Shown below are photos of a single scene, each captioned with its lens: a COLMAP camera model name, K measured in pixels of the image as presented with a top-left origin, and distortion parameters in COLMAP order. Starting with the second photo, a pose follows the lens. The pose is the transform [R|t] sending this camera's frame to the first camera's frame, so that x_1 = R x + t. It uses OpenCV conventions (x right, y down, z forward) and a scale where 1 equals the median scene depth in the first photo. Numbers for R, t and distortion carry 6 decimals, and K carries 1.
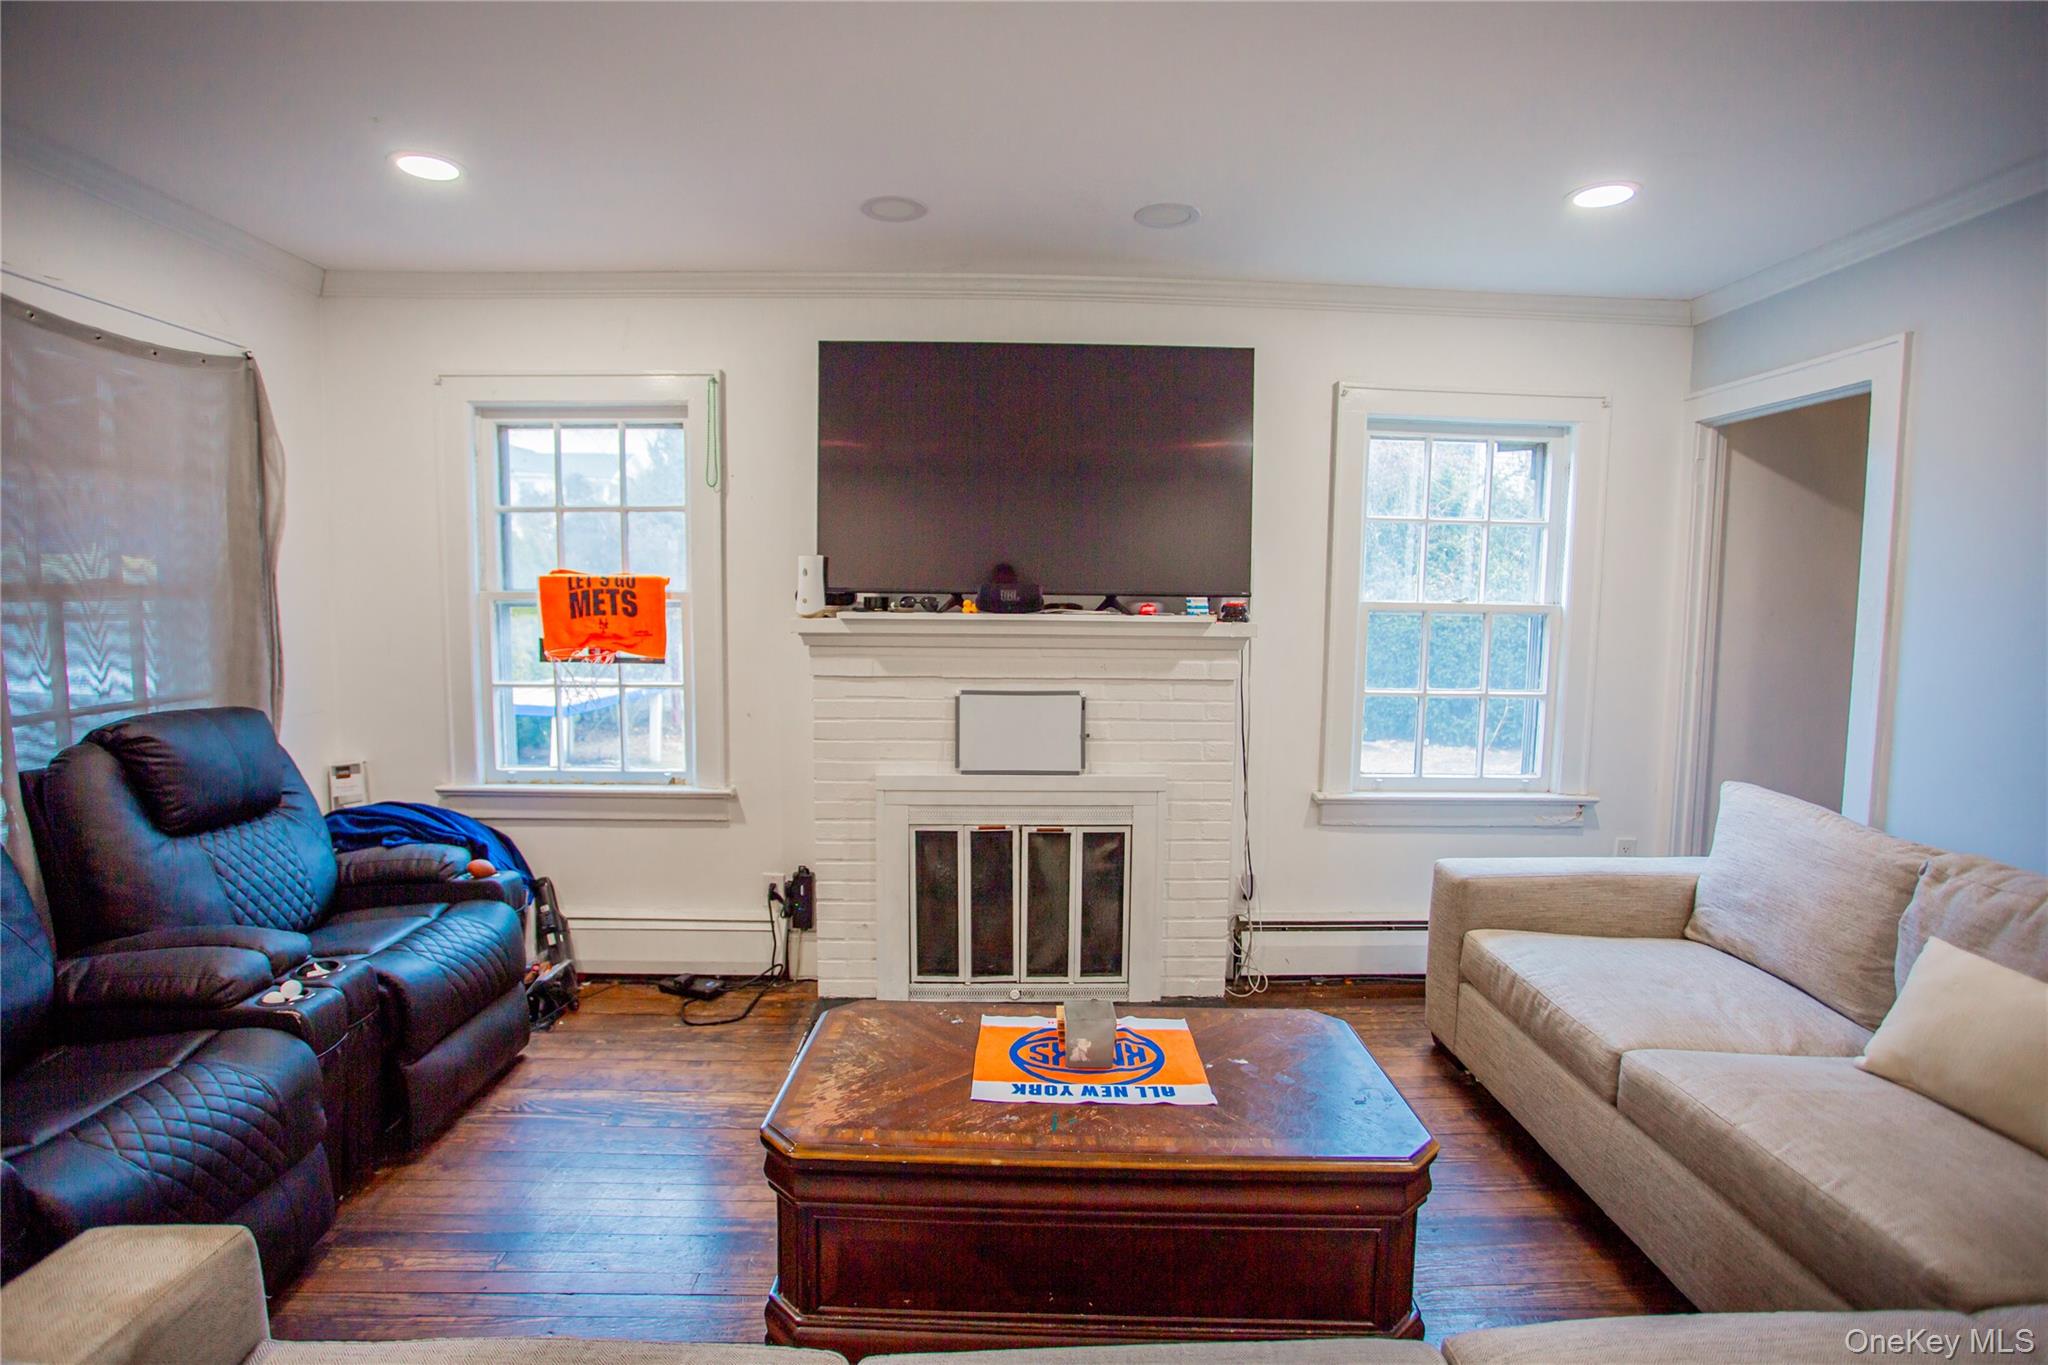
lens RADIAL K [[996.1, 0, 1023.4], [0, 996.1, 678.3], [0, 0, 1]] dist [-0.081242, 0.039091]
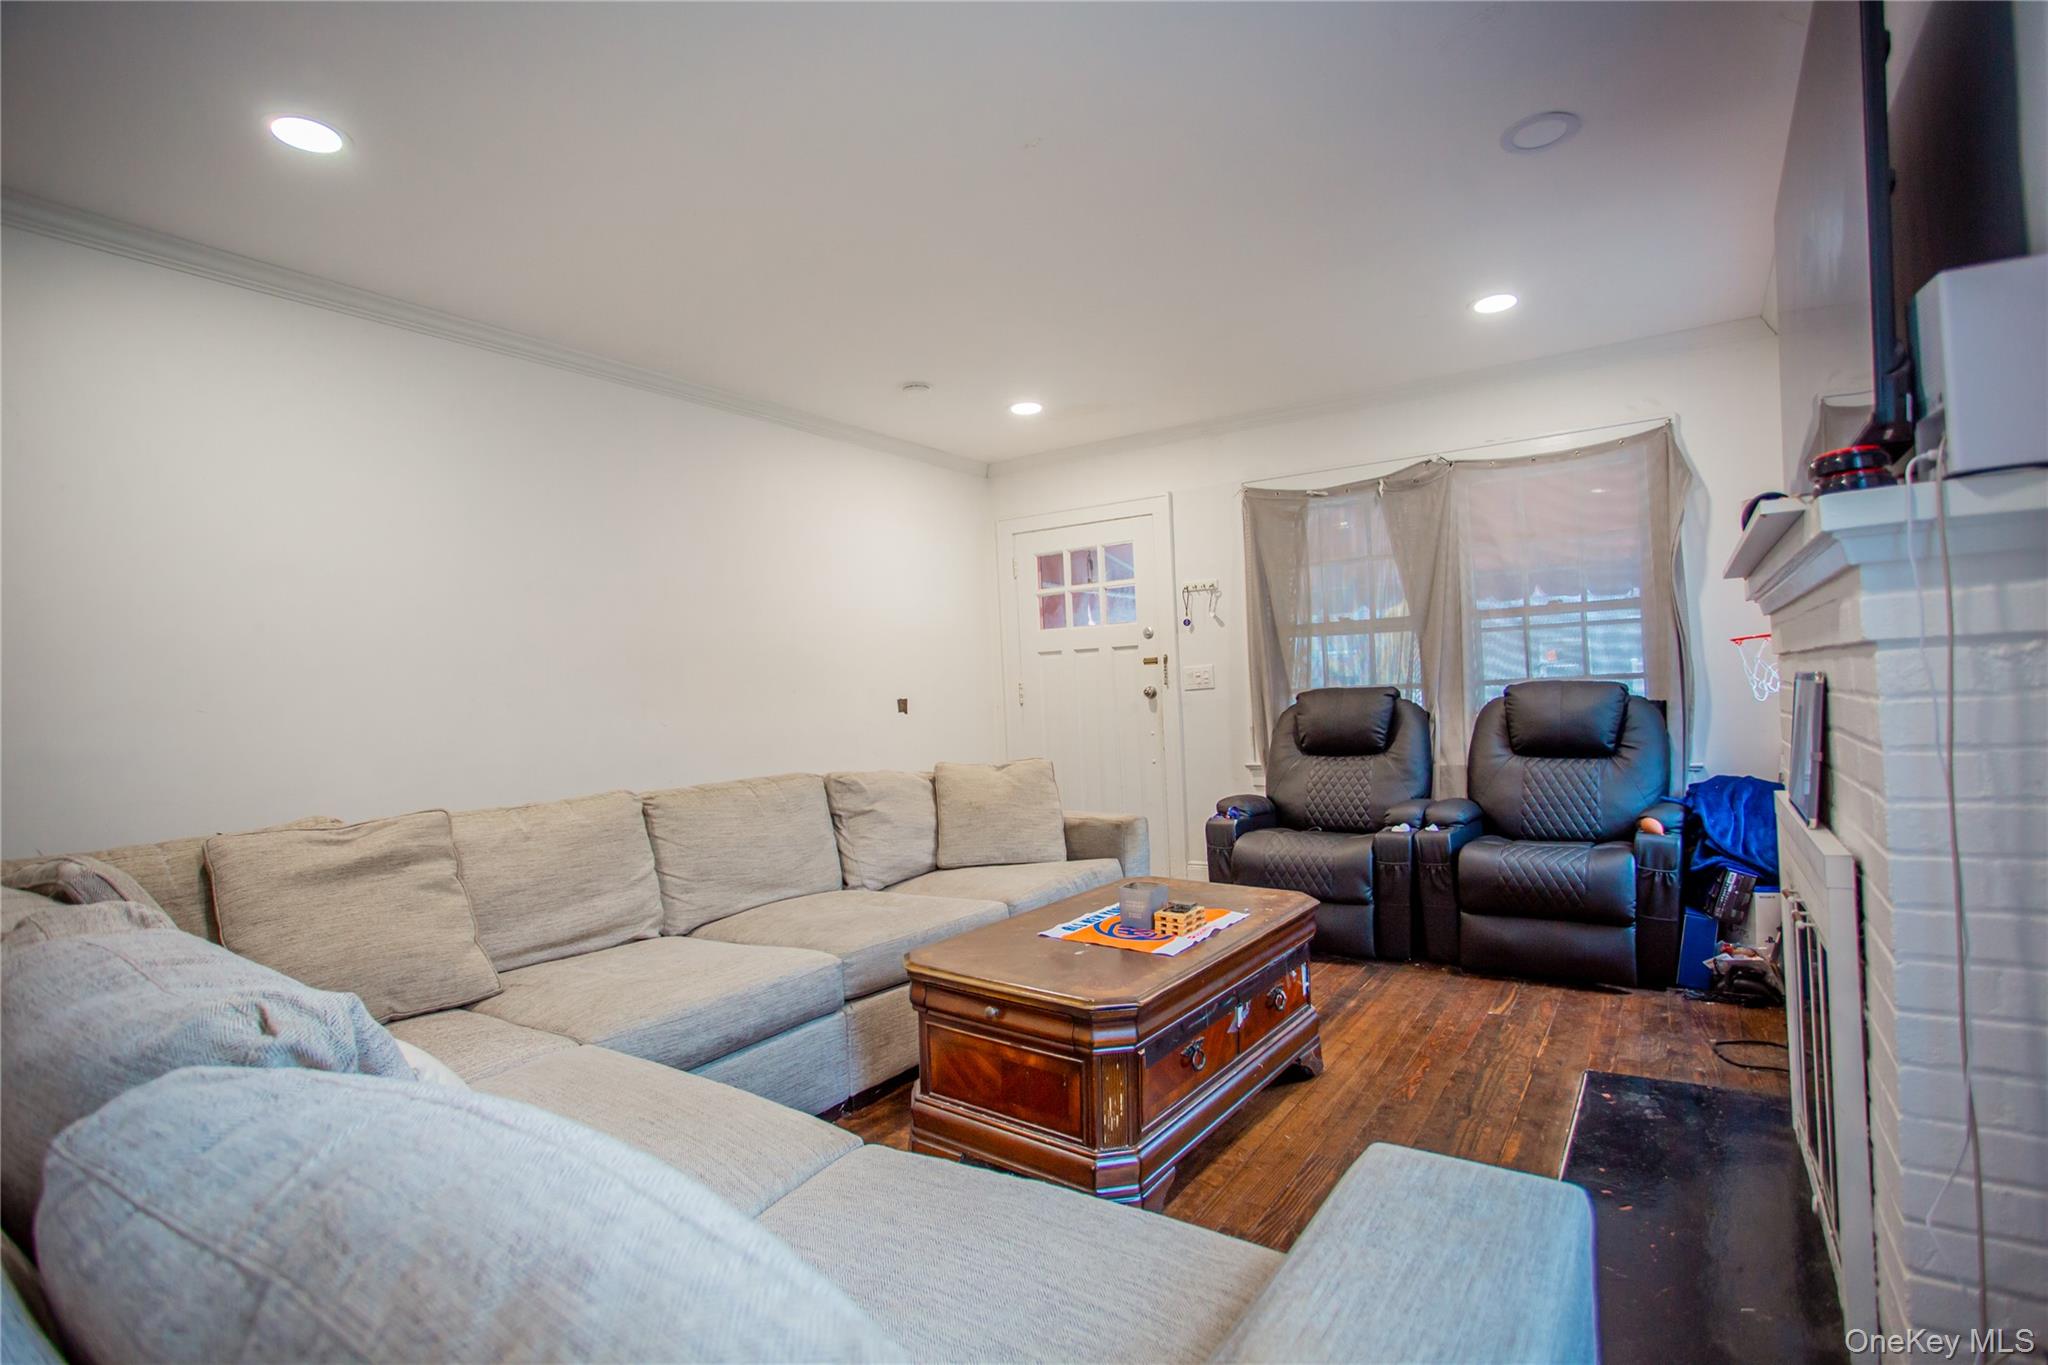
lens RADIAL K [[996.1, 0, 1023.4], [0, 996.1, 678.3], [0, 0, 1]] dist [-0.081242, 0.039091]
pose [[-0.582652, -0.003310, -0.812715, 0.713290], [-0.037453, 0.999039, 0.022783, 0.020111], [0.811859, 0.043713, -0.582215, 0.940470]]
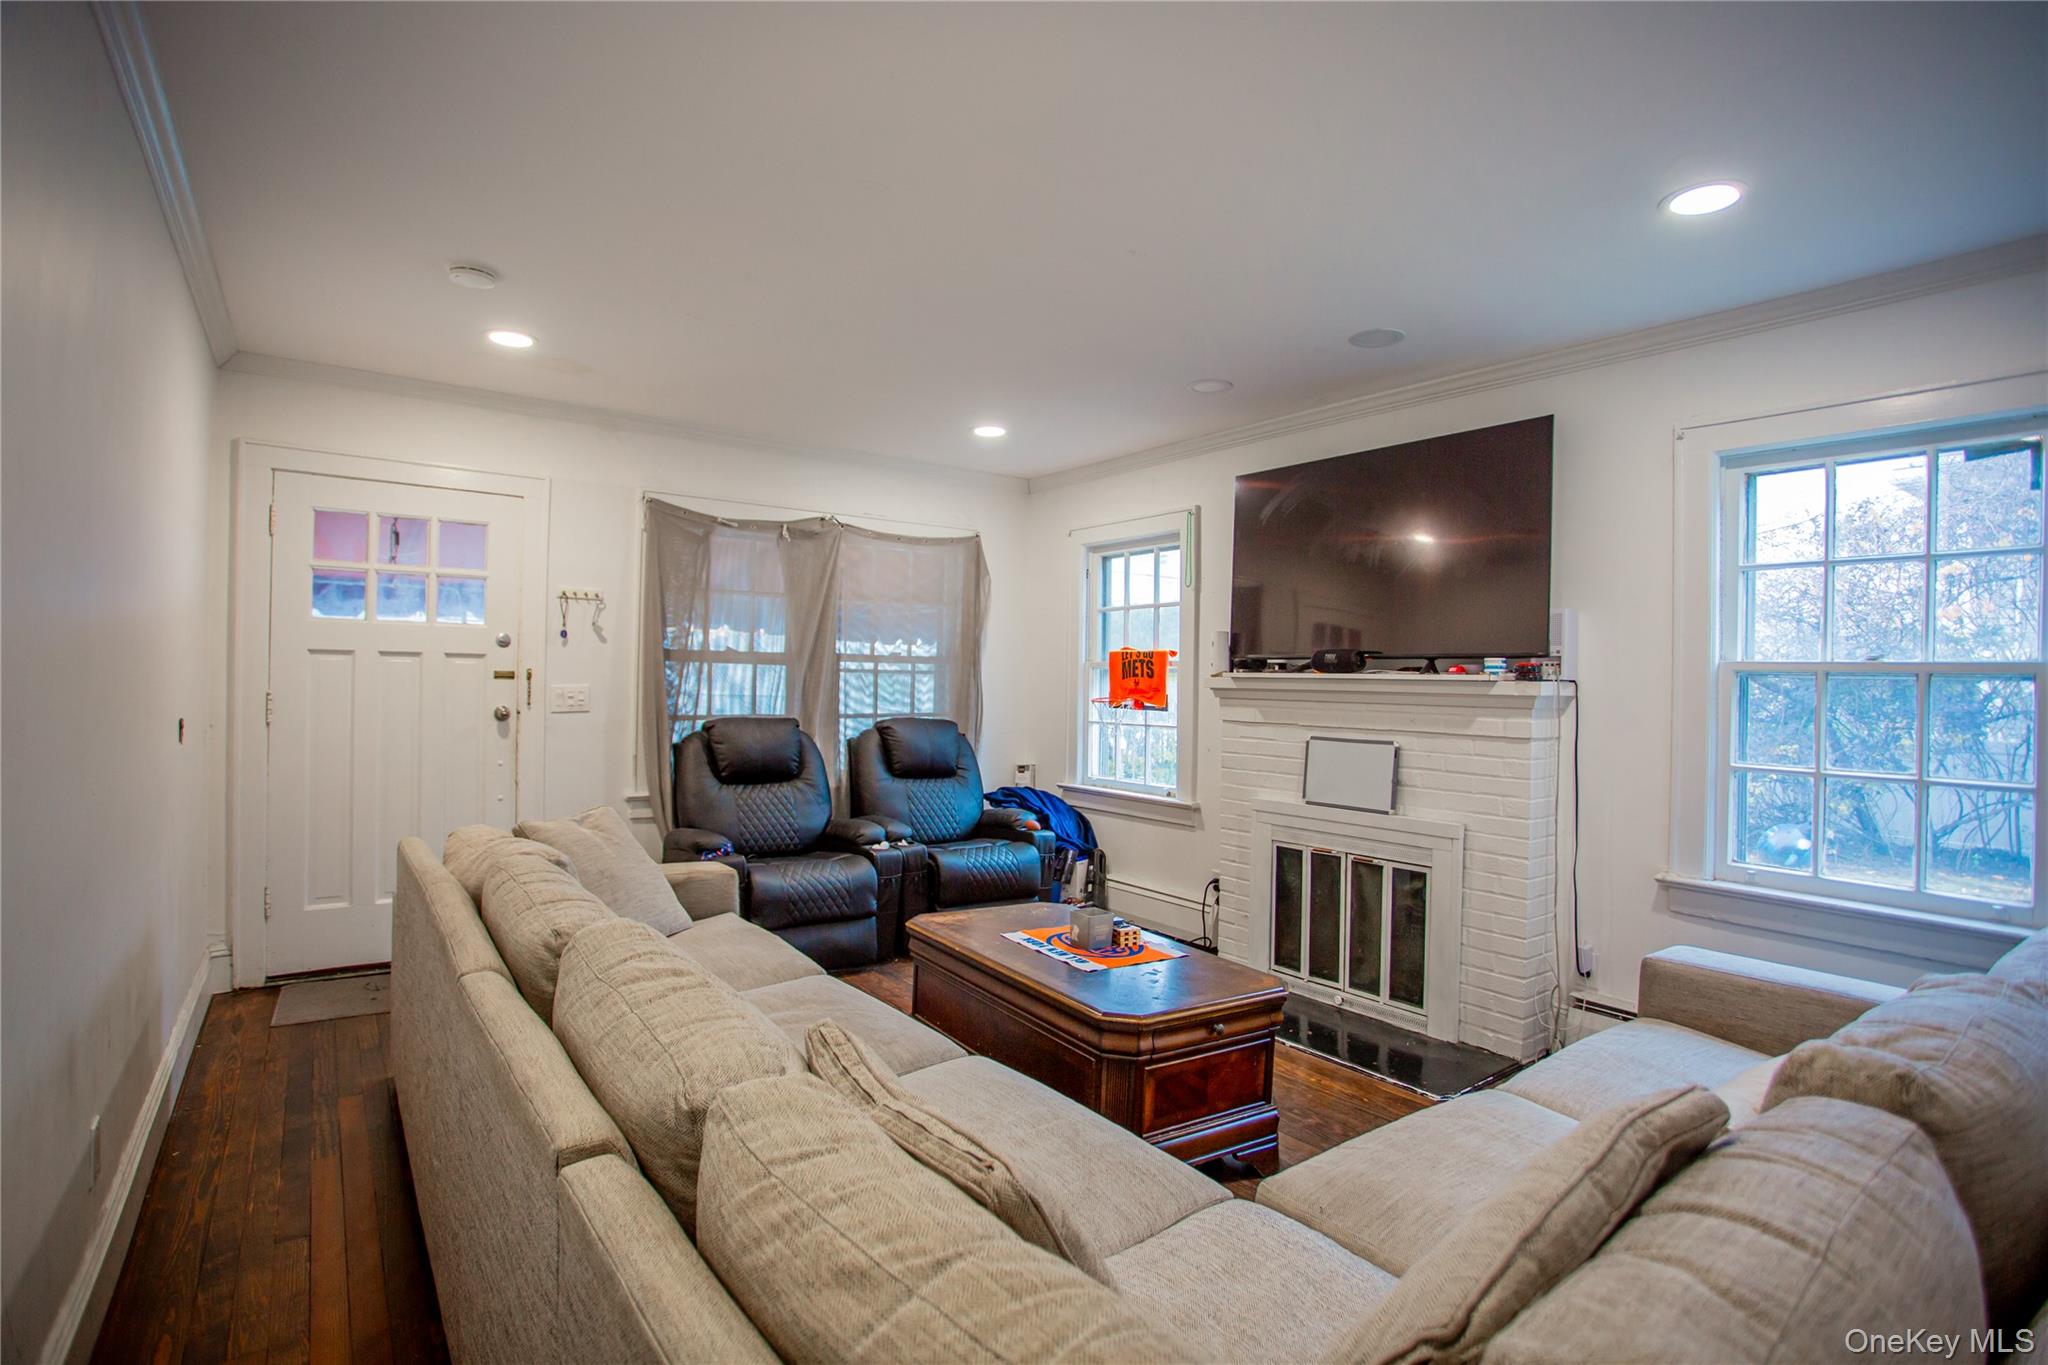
lens RADIAL K [[996.1, 0, 1023.4], [0, 996.1, 678.3], [0, 0, 1]] dist [-0.081242, 0.039091]
pose [[0.567961, -0.001343, -0.823055, 0.733871], [-0.085256, 0.994523, -0.060455, 0.044728], [0.818628, 0.104506, 0.564736, 0.005216]]
